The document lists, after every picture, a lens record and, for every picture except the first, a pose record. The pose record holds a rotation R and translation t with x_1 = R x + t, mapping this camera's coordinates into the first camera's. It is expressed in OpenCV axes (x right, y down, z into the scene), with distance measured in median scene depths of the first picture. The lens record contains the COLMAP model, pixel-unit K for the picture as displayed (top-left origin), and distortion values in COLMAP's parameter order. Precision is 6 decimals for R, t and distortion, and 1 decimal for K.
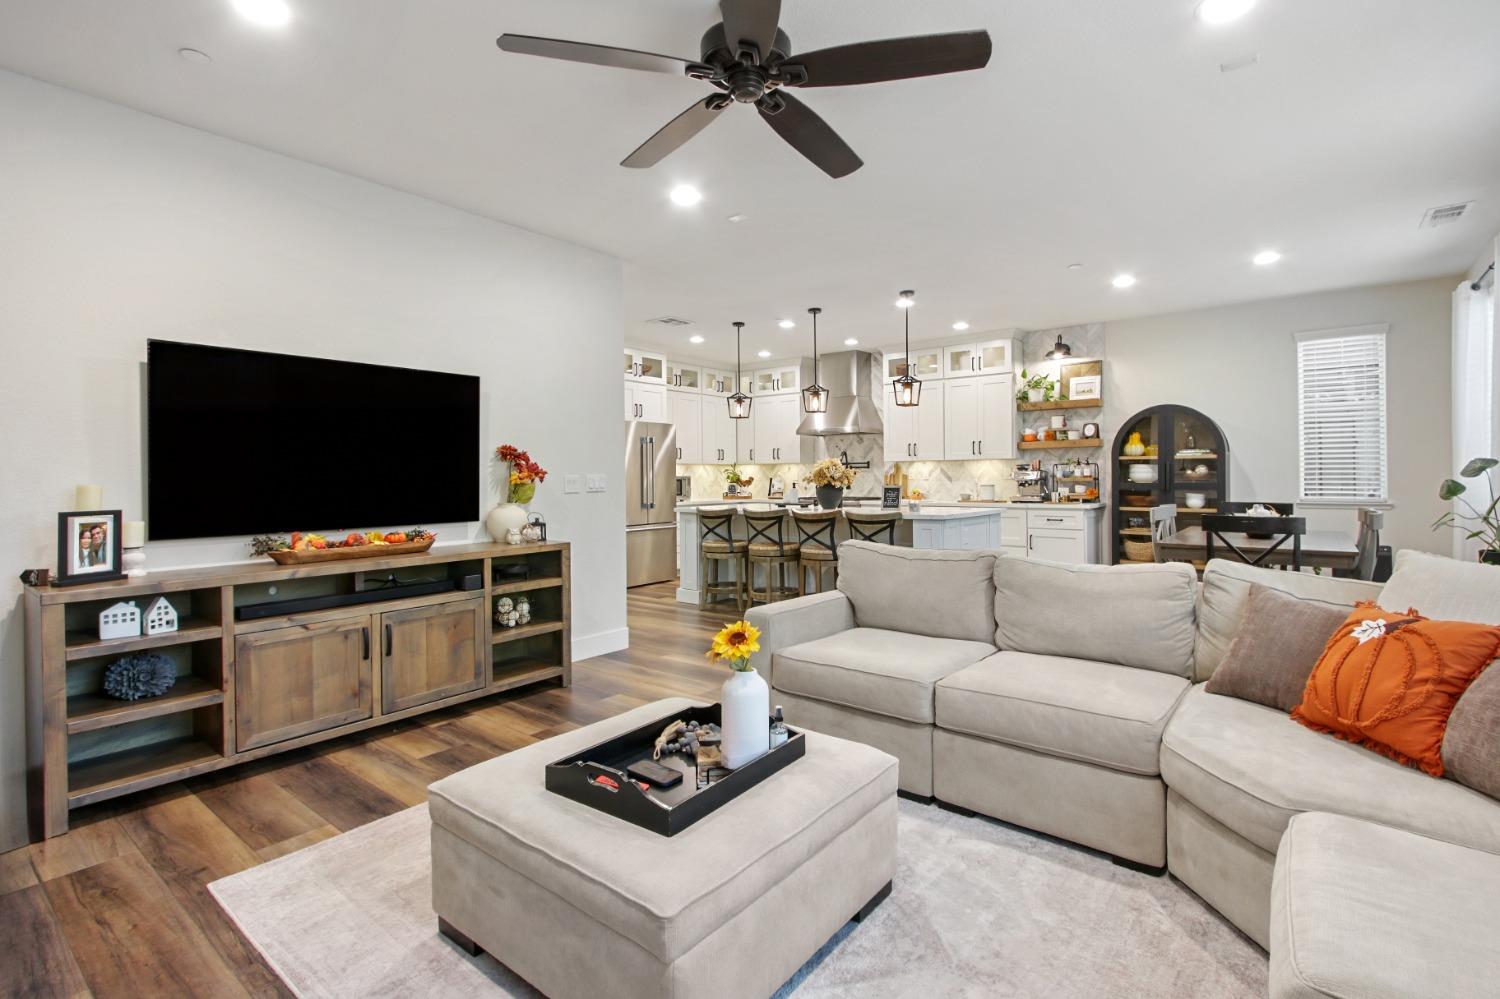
lens RADIAL K [[703.3, 0, 761.0], [0, 703.3, 476.7], [0, 0, 1]] dist [0.003563, 0.000680]
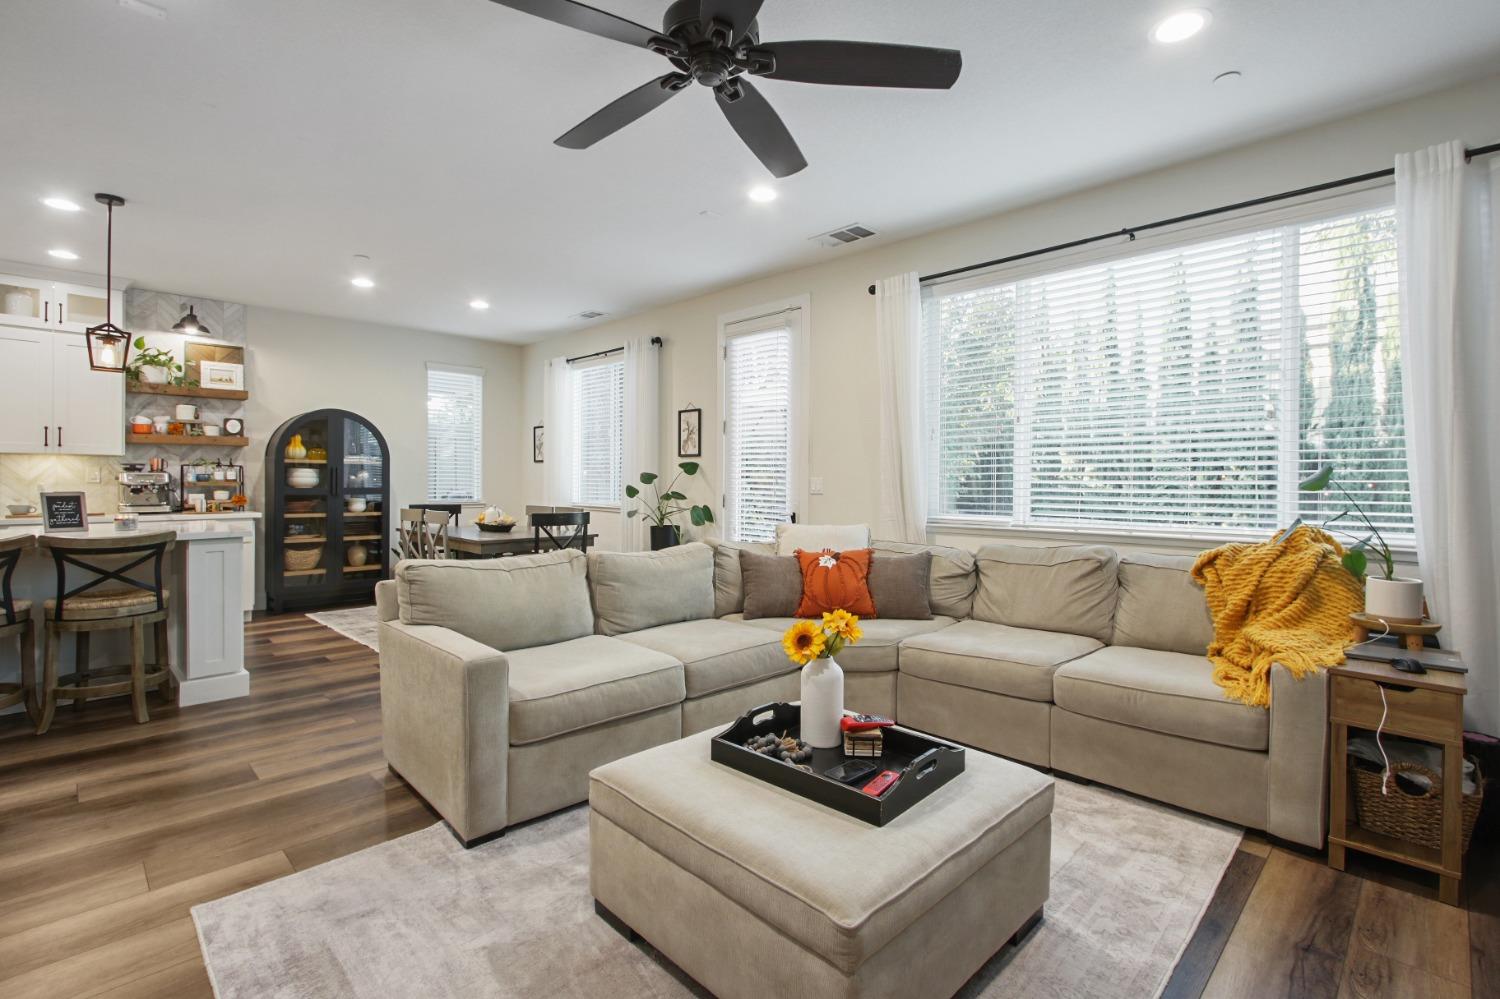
lens RADIAL K [[694.9, 0, 755.7], [0, 694.9, 484.0], [0, 0, 1]] dist [0.002295, -0.000107]
pose [[0.113782, 0.005889, 0.993488, -0.314597], [-0.006929, 0.999963, -0.005133, 0.004099], [-0.993482, -0.006300, 0.113818, 0.281332]]
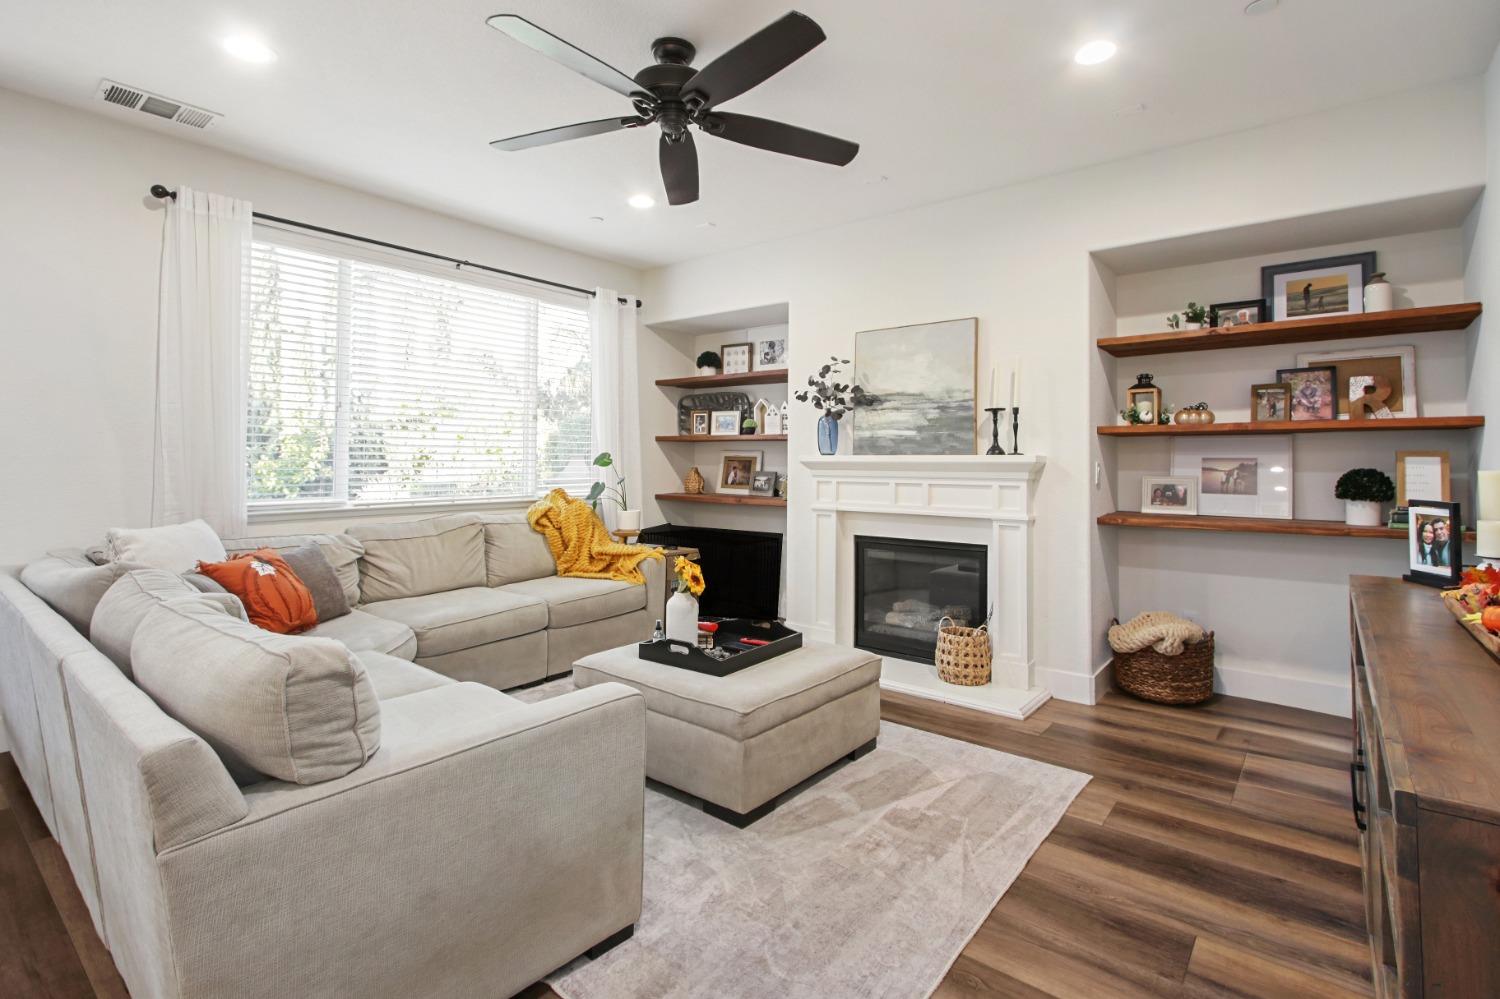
lens RADIAL K [[713.7, 0, 754.7], [0, 713.7, 444.0], [0, 0, 1]] dist [-0.000488, -0.000043]
pose [[-0.999949, 0.004284, 0.009103, -0.053680], [0.004058, 0.999686, -0.024707, -0.000846], [-0.009206, -0.024669, -0.999653, 0.719536]]
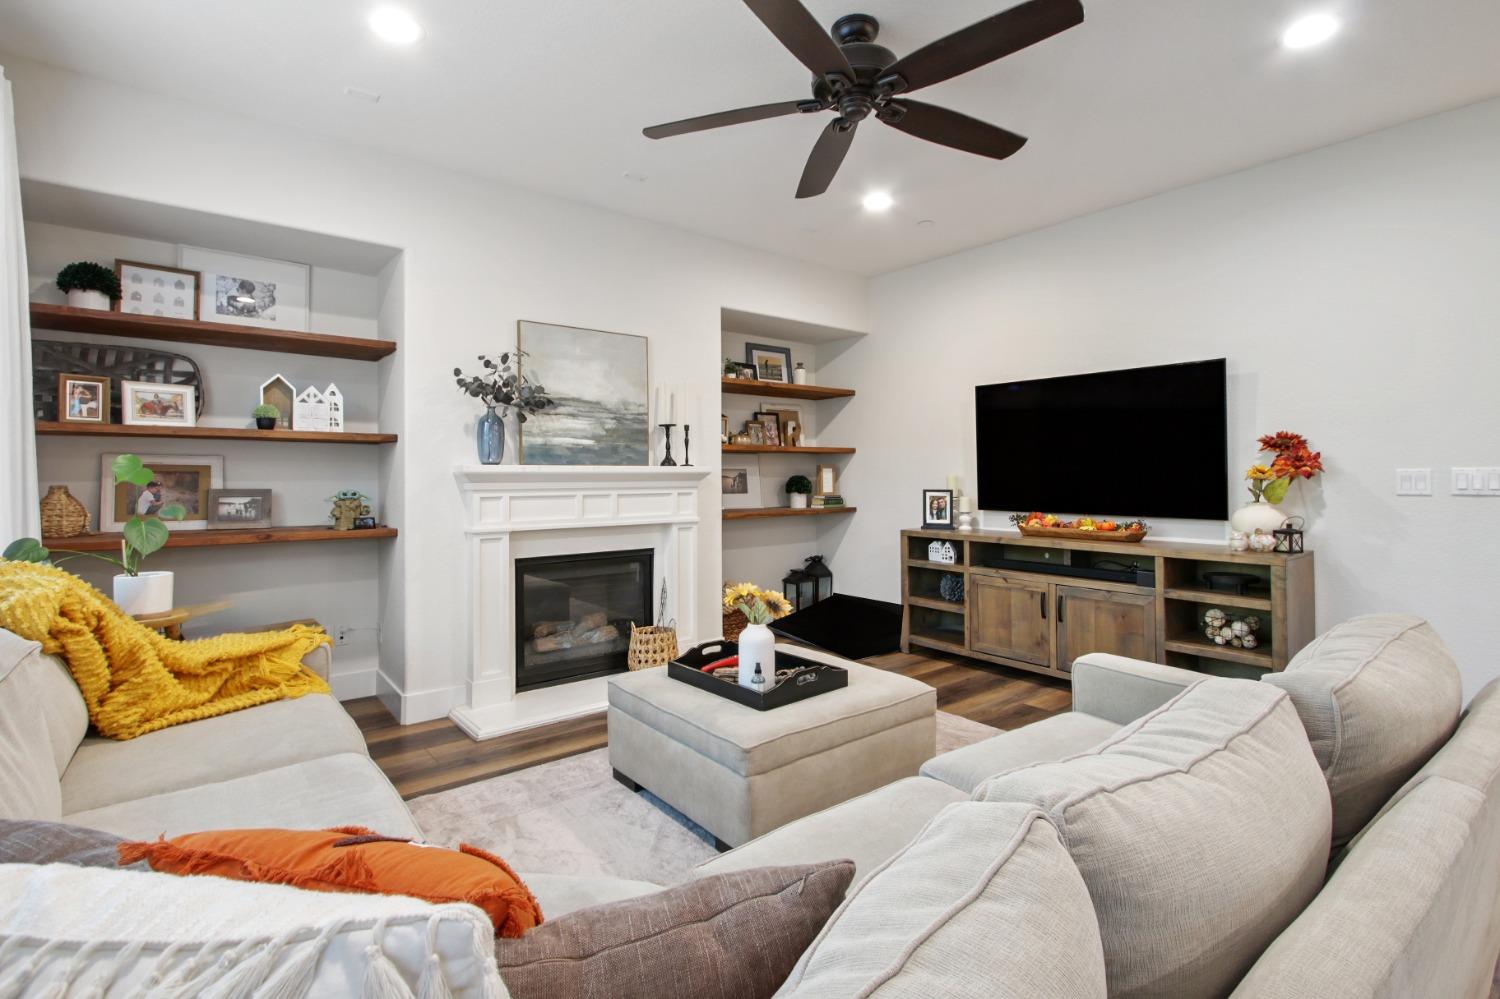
lens RADIAL K [[703.3, 0, 761.0], [0, 703.3, 476.7], [0, 0, 1]] dist [0.003563, 0.000680]
pose [[-0.221981, 0.013646, -0.974956, 0.352865], [0.003566, 0.999907, 0.013184, -0.003760], [0.975044, -0.000550, -0.222009, 0.368931]]
